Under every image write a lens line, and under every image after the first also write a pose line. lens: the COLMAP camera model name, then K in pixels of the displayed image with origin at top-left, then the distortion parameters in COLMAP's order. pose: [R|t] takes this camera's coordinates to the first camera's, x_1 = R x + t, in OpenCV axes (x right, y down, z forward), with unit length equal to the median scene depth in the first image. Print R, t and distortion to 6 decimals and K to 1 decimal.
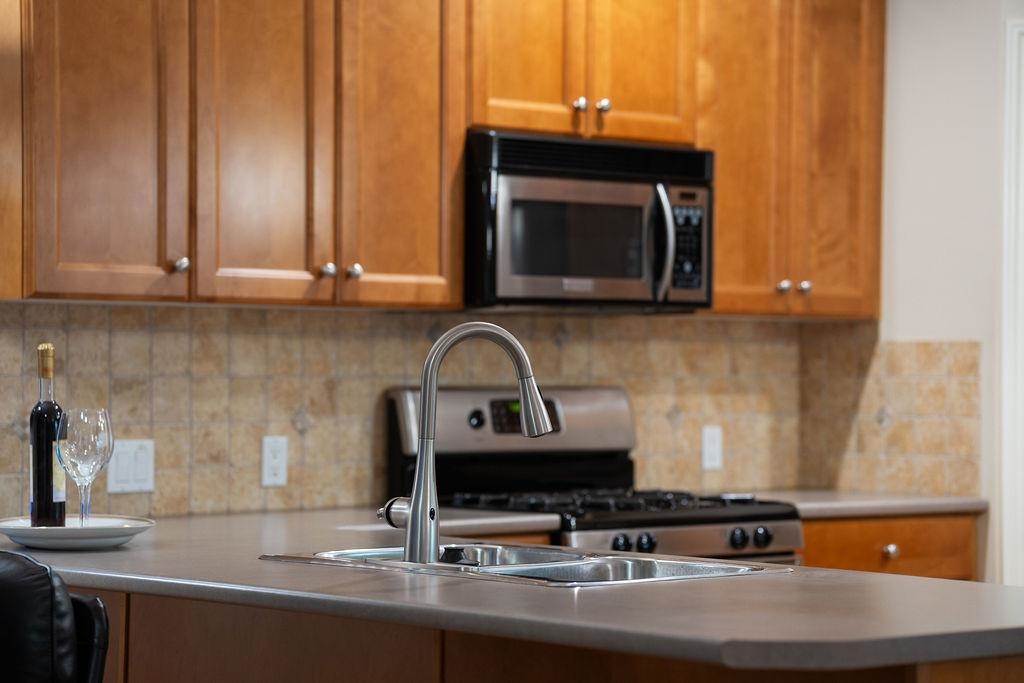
lens RADIAL K [[2564.1, 0, 511.1], [0, 2564.1, 341.0], [0, 0, 1]] dist [0.536247, 0.000000]
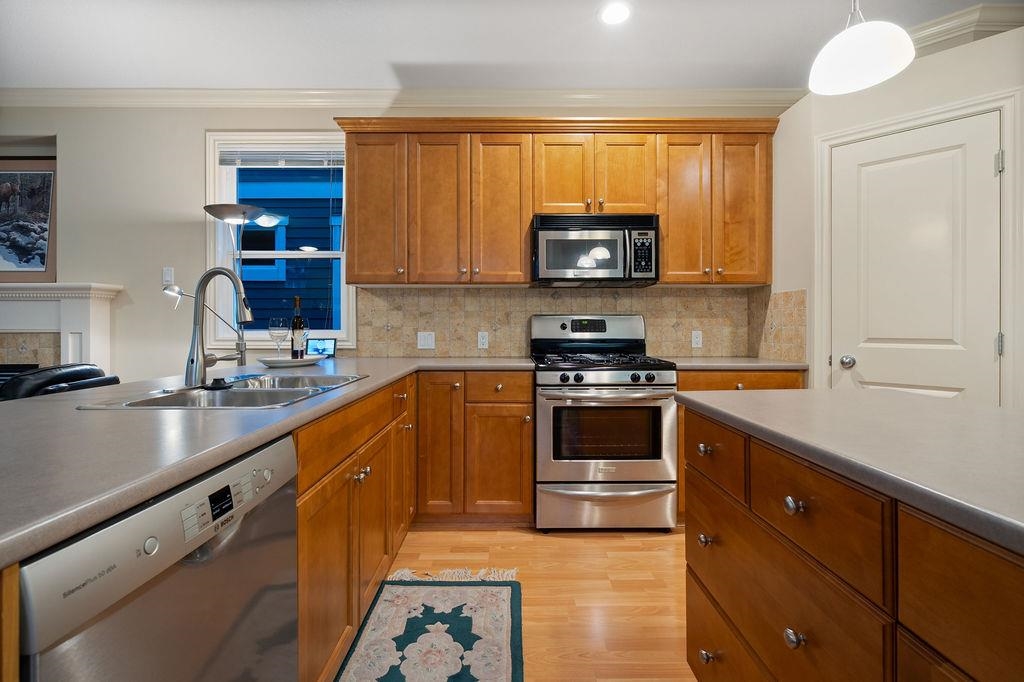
lens RADIAL K [[468.0, 0, 512.4], [0, 468.0, 324.9], [0, 0, 1]] dist [0.000998, 0.001115]
pose [[0.751848, -0.006044, -0.659308, 0.262896], [0.010568, 0.999940, 0.002884, 0.026135], [0.659251, -0.009136, 0.751867, 0.582294]]
